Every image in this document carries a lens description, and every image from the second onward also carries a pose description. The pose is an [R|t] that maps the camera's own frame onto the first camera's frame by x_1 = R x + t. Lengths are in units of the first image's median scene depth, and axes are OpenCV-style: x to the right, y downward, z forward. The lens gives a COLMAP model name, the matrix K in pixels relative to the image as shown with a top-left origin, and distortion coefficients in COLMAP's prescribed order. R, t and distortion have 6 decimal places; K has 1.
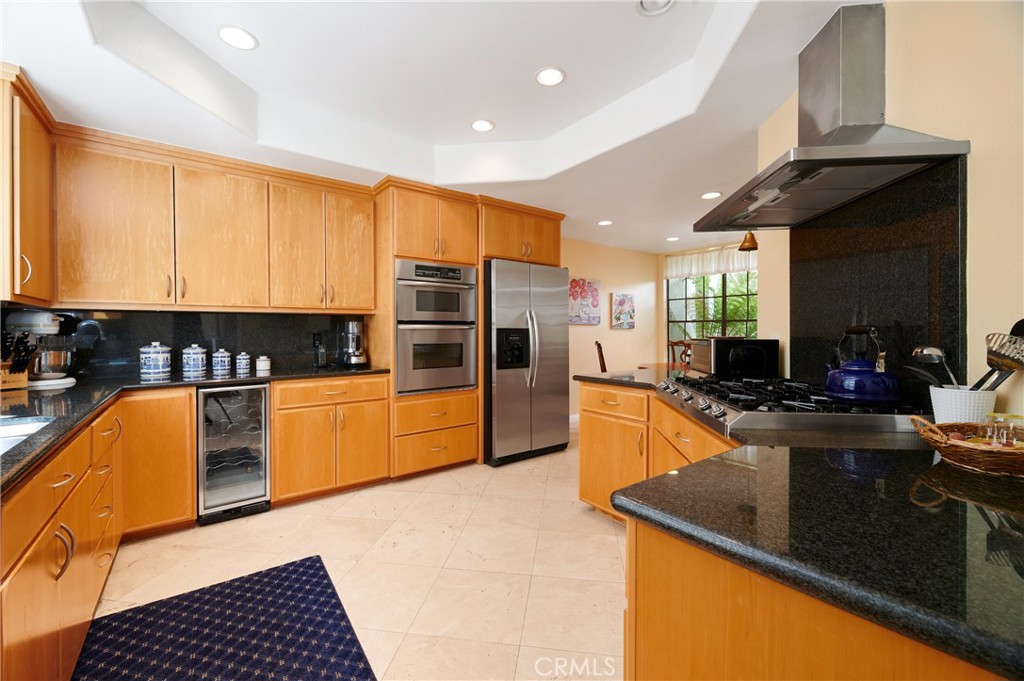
lens RADIAL K [[417.3, 0, 512.0], [0, 417.3, 340.5], [0, 0, 1]] dist [-0.000835, -0.000054]
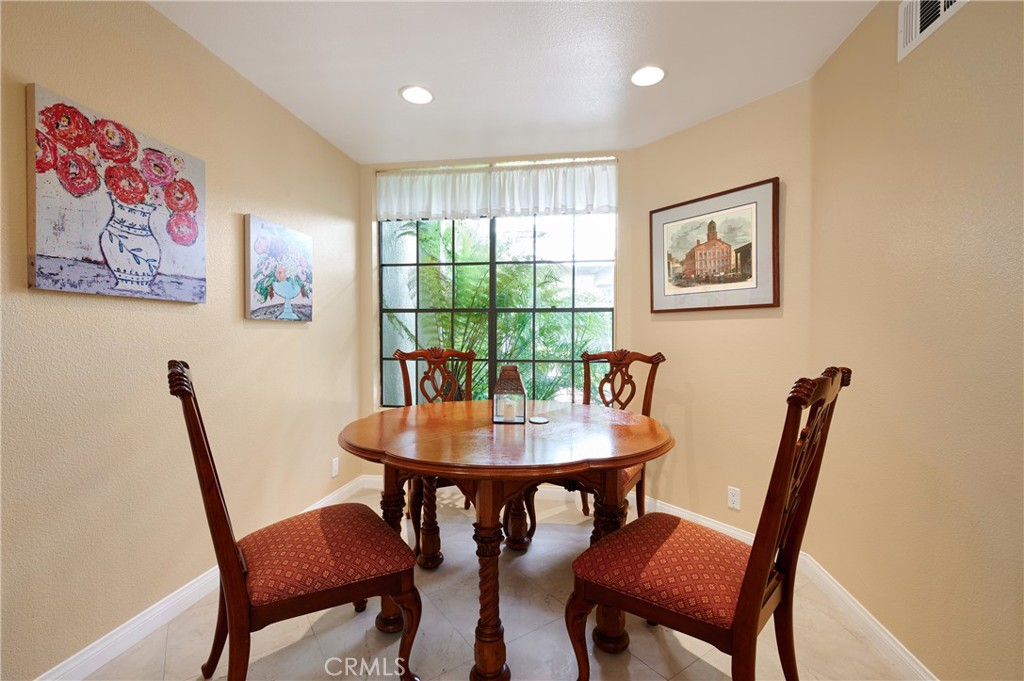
lens RADIAL K [[439.5, 0, 512.0], [0, 439.5, 340.5], [0, 0, 1]] dist [0.000814, 0.000093]
pose [[0.719359, -0.004221, 0.694626, 0.142208], [0.016771, 0.999796, -0.011293, -0.002412], [-0.694436, 0.019773, 0.719282, 0.579201]]
